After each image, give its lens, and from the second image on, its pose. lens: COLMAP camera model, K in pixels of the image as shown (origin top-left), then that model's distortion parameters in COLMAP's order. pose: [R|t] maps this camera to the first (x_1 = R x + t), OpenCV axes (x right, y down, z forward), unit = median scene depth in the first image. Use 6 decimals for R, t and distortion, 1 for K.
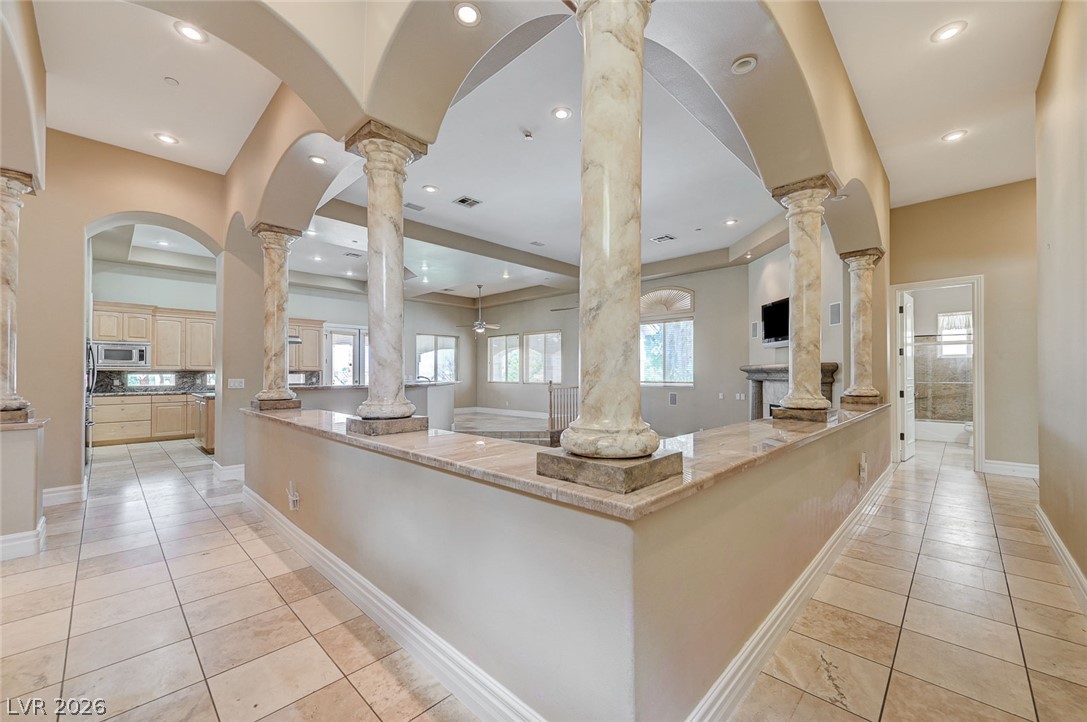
lens RADIAL K [[430.0, 0, 542.5], [0, 430.0, 366.9], [0, 0, 1]] dist [0.004632, 0.000041]
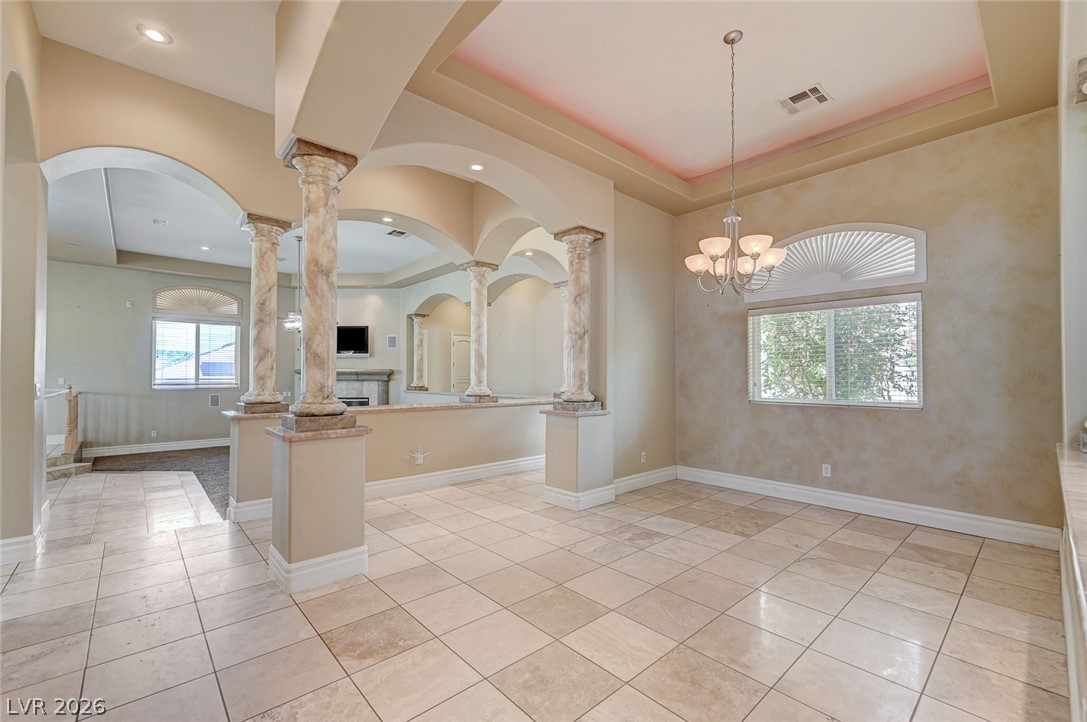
lens RADIAL K [[461.2, 0, 541.2], [0, 461.2, 365.4], [0, 0, 1]] dist [0.002276, 0.000182]
pose [[0.074109, 0.019723, 0.997055, -0.735787], [-0.010338, 0.999766, -0.019008, 0.004888], [-0.997197, -0.008899, 0.074296, 0.154257]]
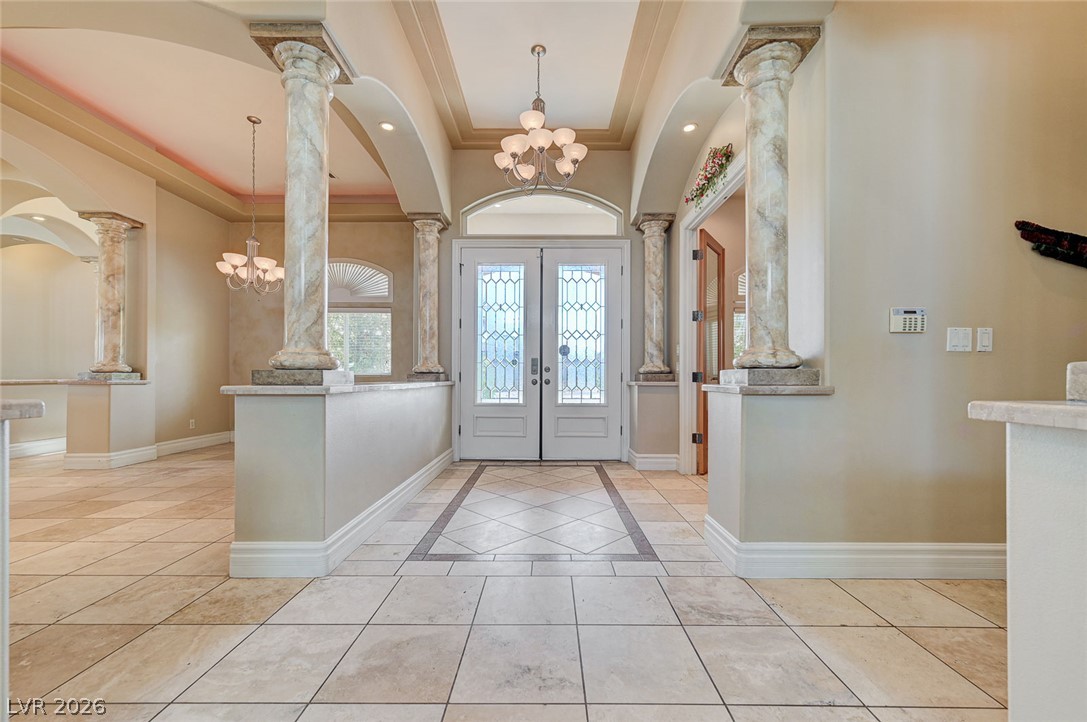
lens RADIAL K [[430.0, 0, 540.1], [0, 430.0, 375.4], [0, 0, 1]] dist [0.004632, 0.000041]
pose [[-0.692853, -0.002346, 0.721075, -1.064051], [-0.008841, 0.999947, -0.005241, 0.051236], [-0.721025, -0.010006, -0.692837, 0.131812]]
